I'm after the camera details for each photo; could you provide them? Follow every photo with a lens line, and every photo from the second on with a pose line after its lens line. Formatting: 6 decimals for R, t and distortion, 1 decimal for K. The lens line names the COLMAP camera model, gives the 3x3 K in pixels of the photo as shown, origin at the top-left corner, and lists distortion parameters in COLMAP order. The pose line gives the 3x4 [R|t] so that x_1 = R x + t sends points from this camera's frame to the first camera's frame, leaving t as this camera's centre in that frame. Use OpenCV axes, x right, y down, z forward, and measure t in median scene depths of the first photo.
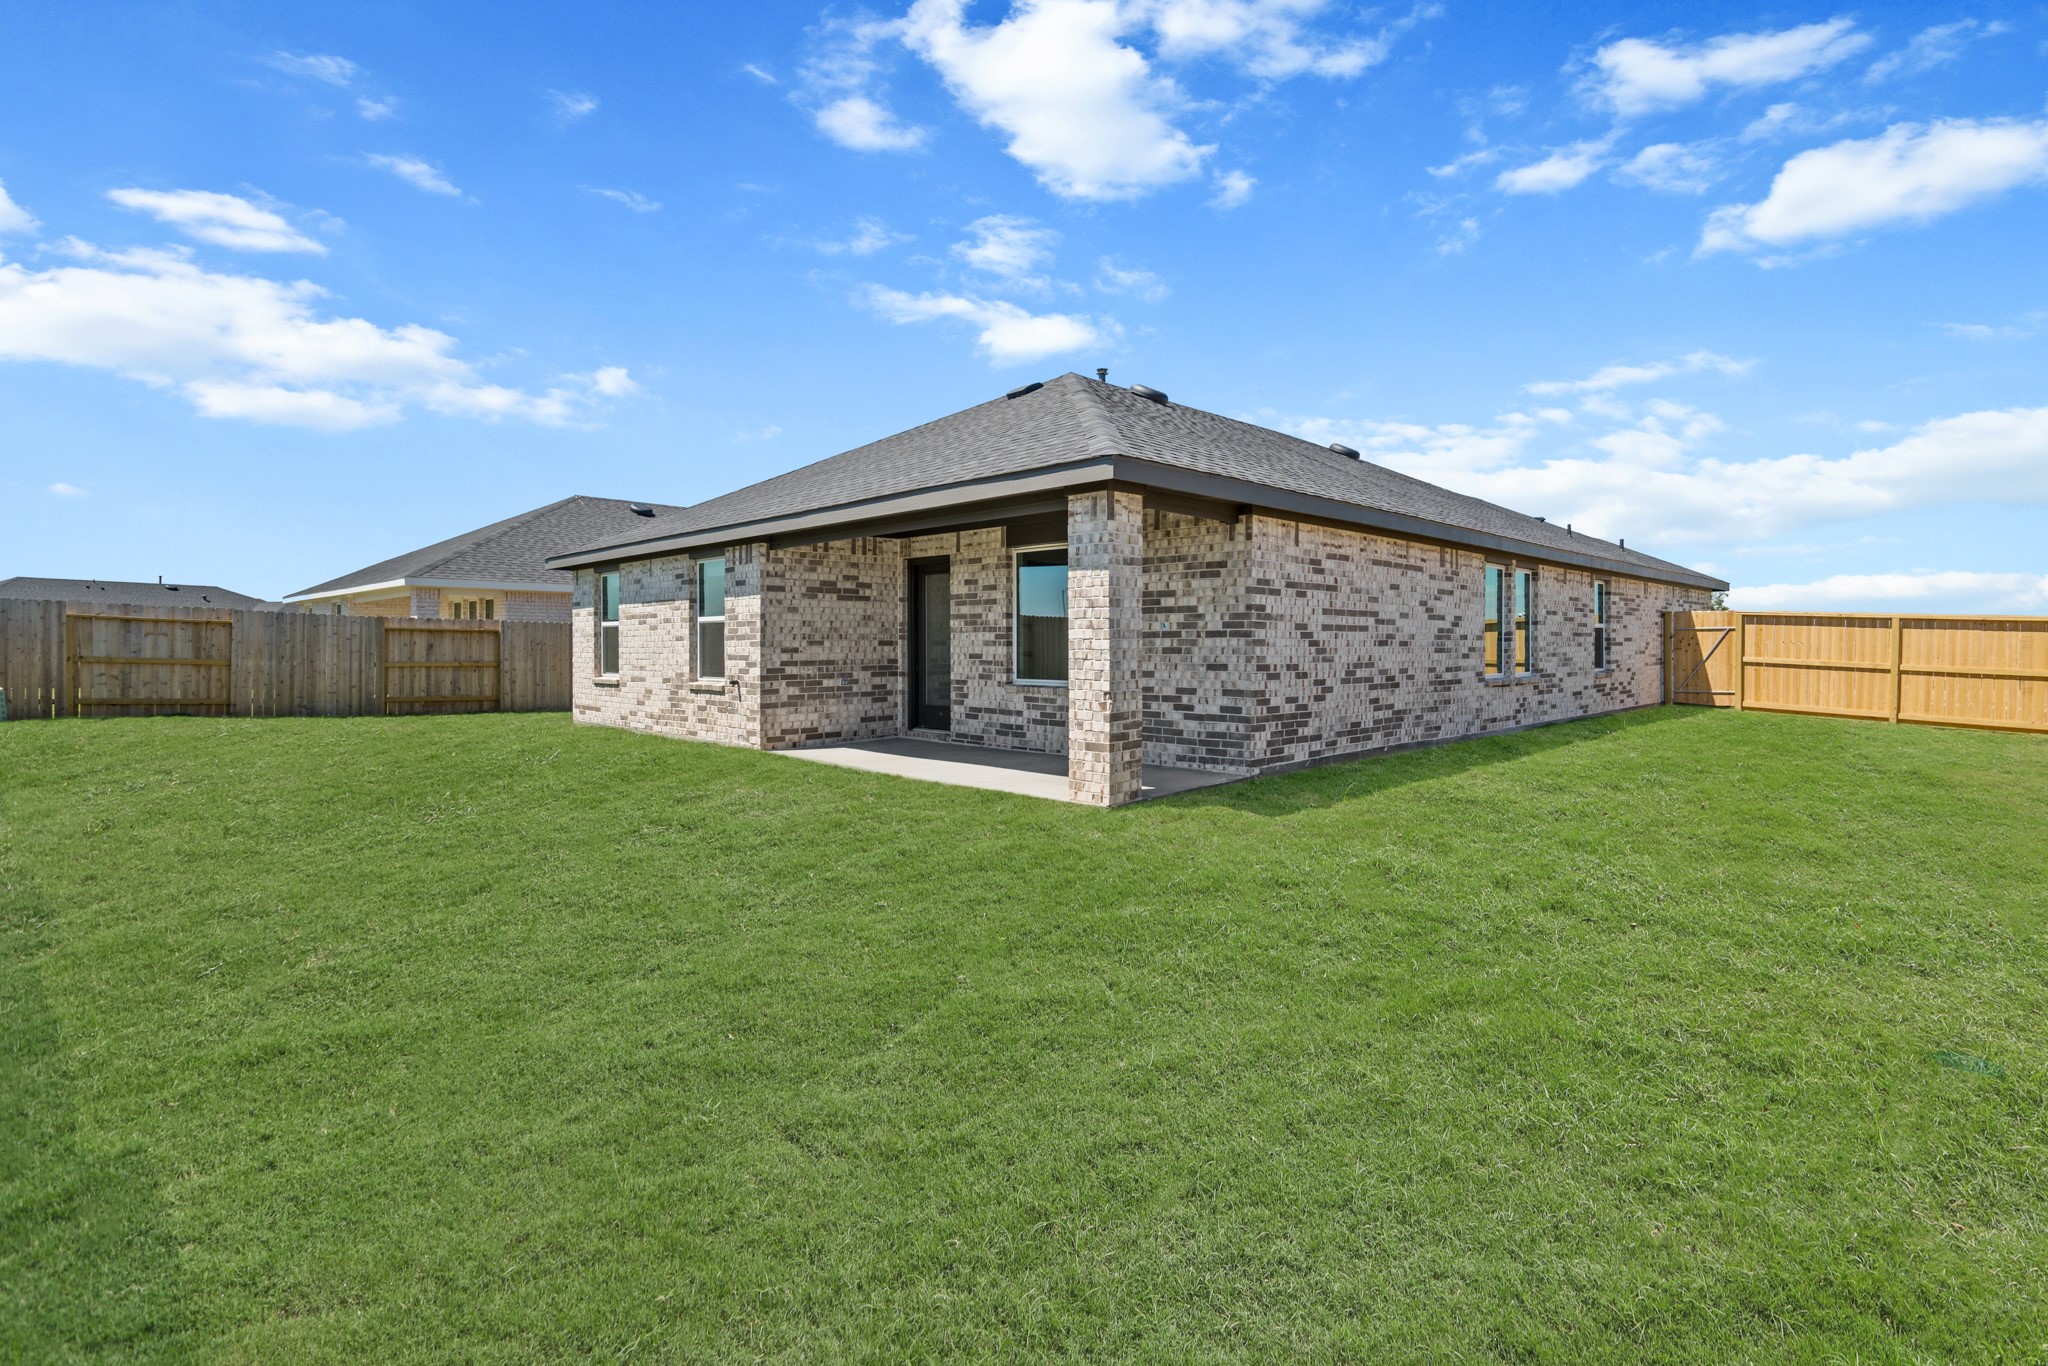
lens RADIAL K [[937.6, 0, 1015.2], [0, 937.6, 644.4], [0, 0, 1]] dist [-0.004705, 0.002465]
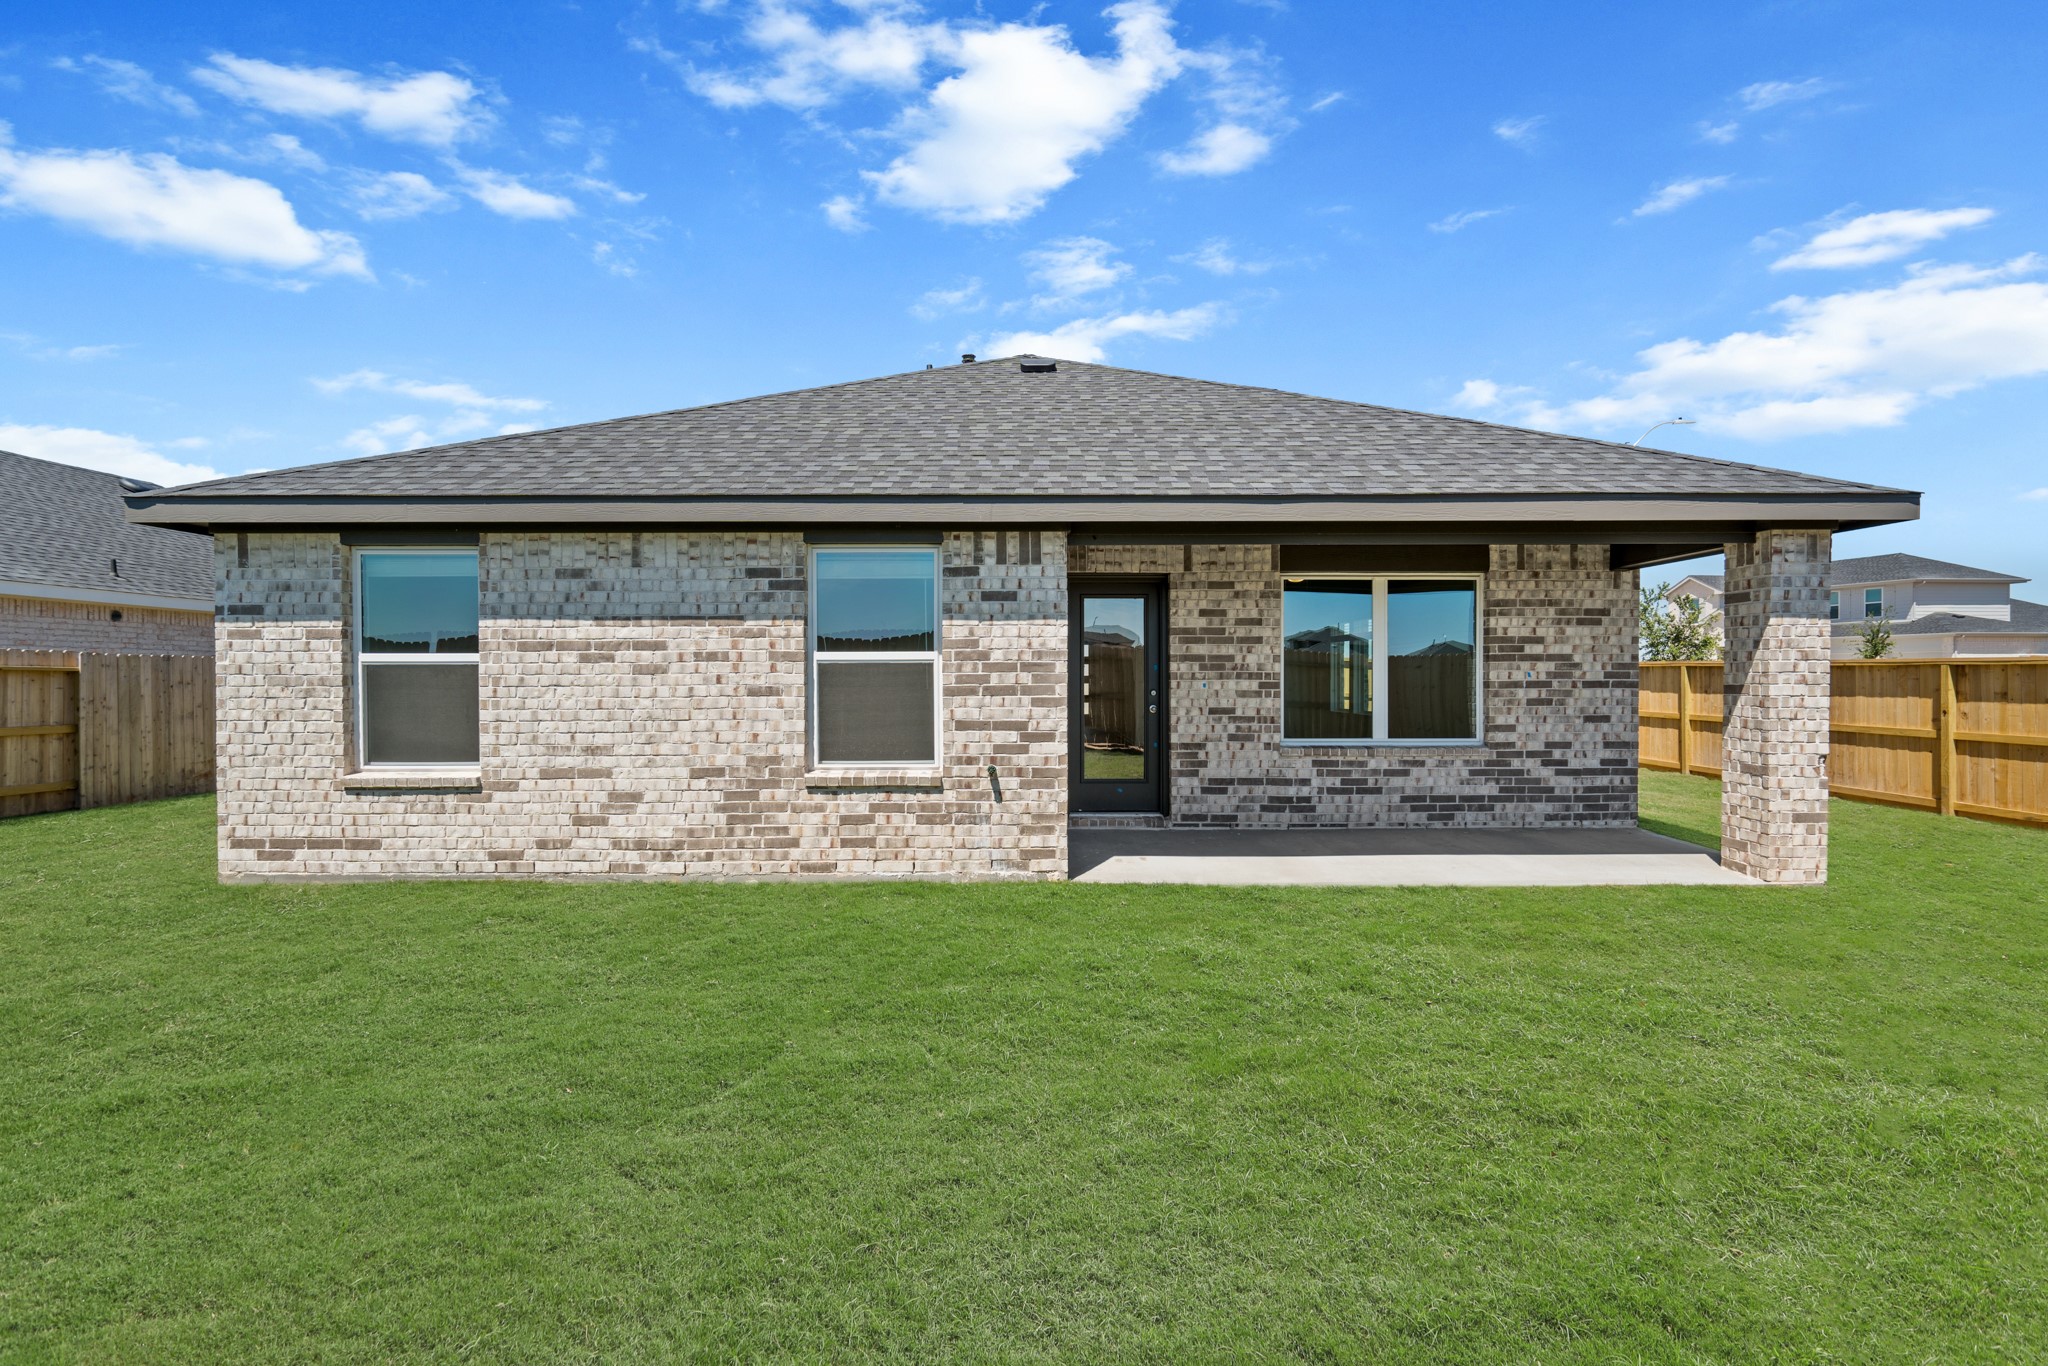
lens RADIAL K [[937.6, 0, 1023.6], [0, 937.6, 681.2], [0, 0, 1]] dist [-0.004705, 0.002465]
pose [[0.707494, -0.006898, 0.706686, -0.704377], [0.000530, 0.999957, 0.009230, -0.018961], [-0.706719, -0.006156, 0.707468, 0.589940]]
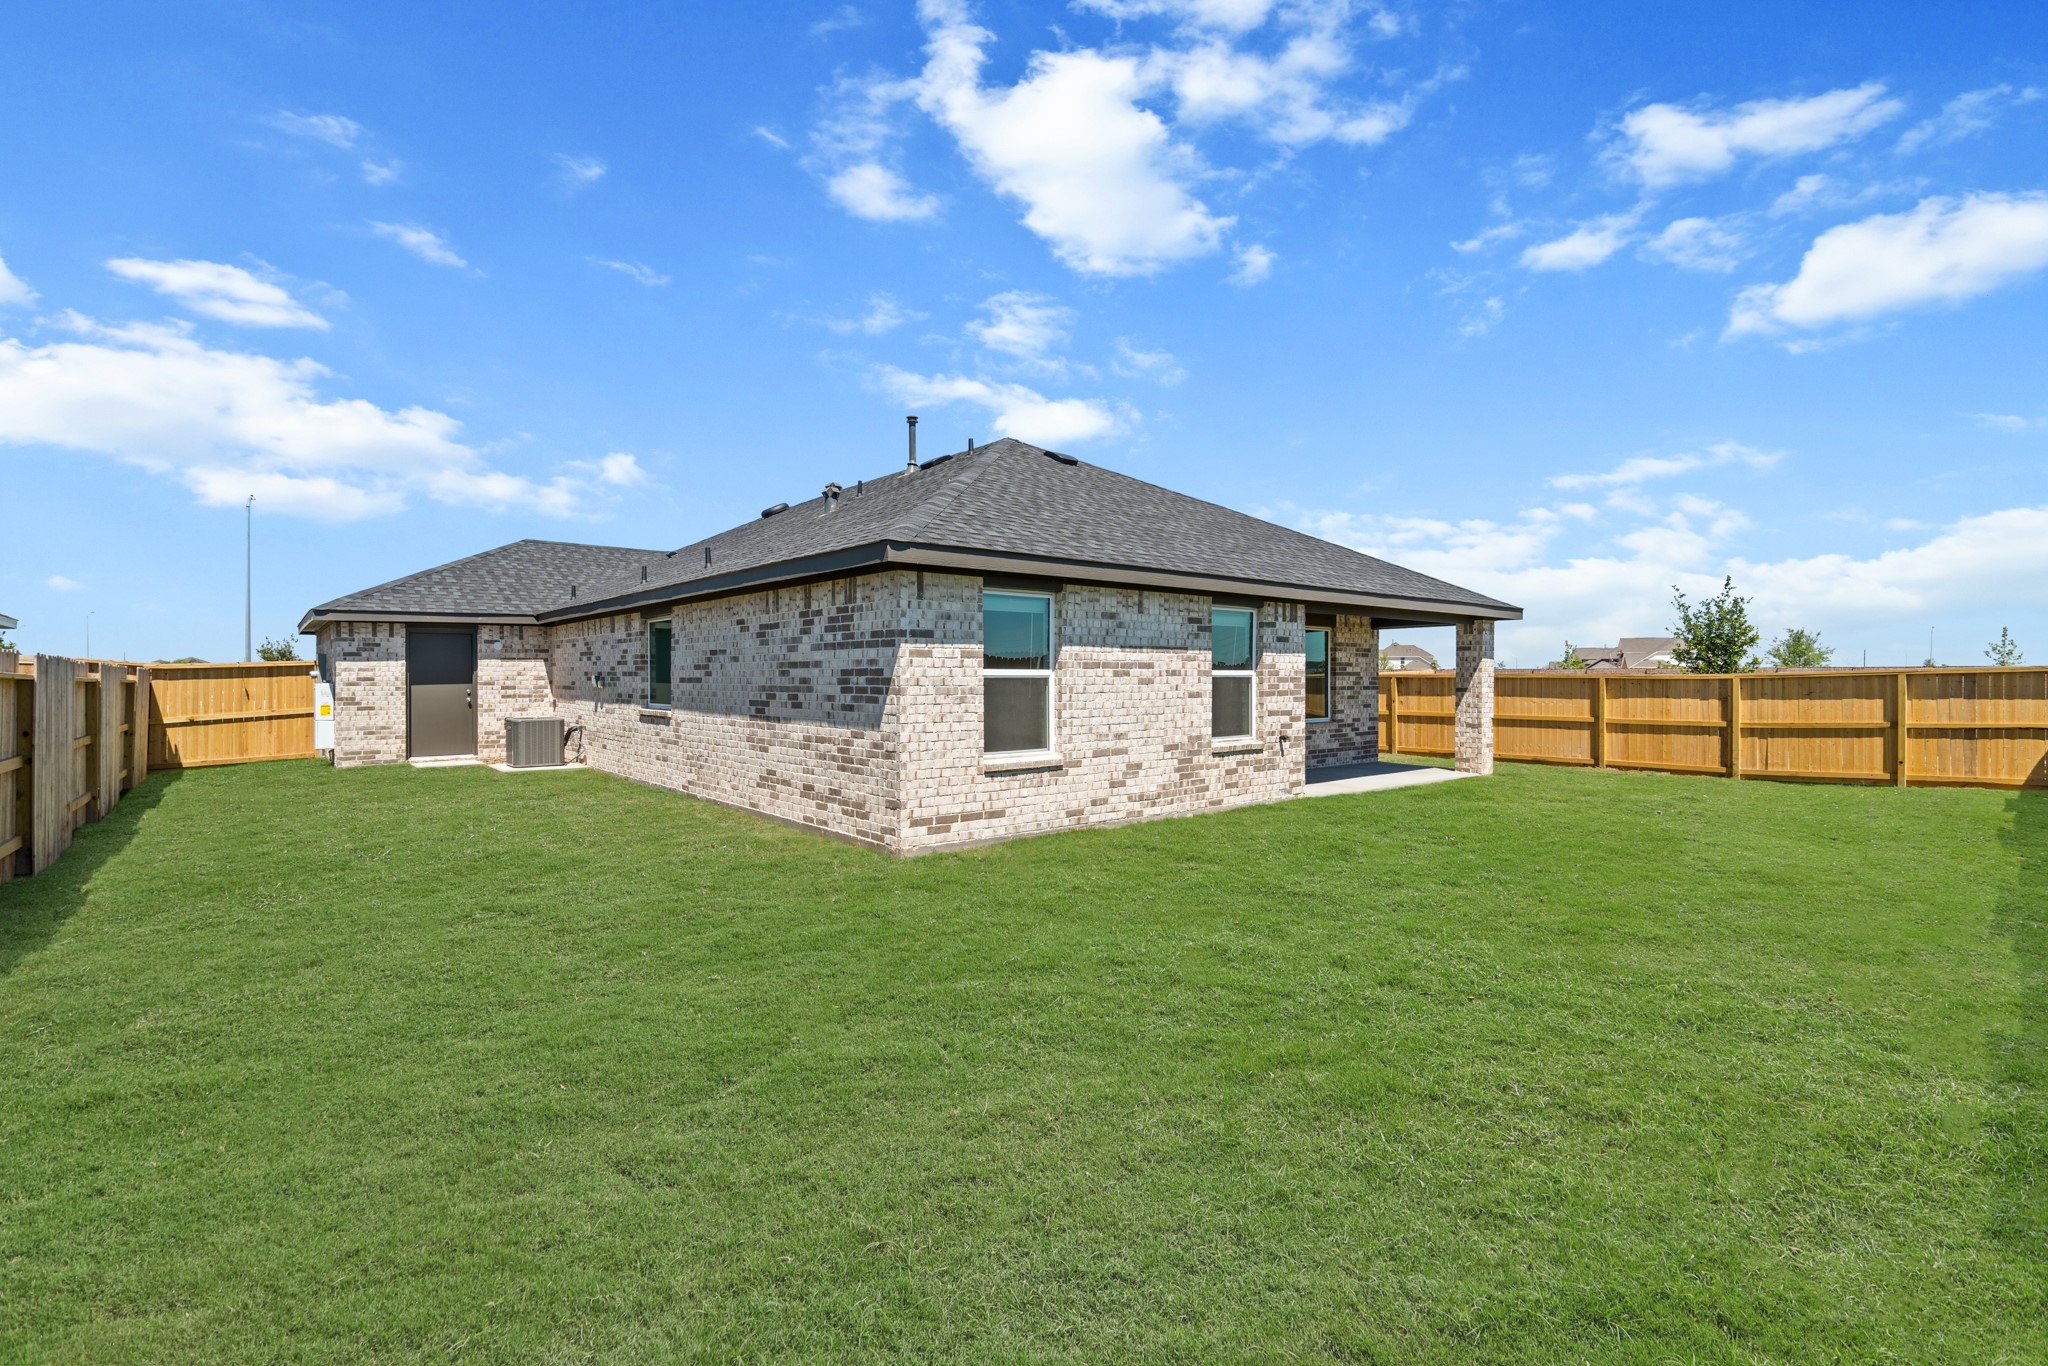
lens RADIAL K [[937.6, 0, 1020.2], [0, 937.6, 675.9], [0, 0, 1]] dist [-0.004705, 0.002465]
pose [[0.092257, 0.003726, 0.995728, -1.360276], [0.000454, 0.999993, -0.003784, -0.022800], [-0.995735, 0.000801, 0.092255, 1.212350]]
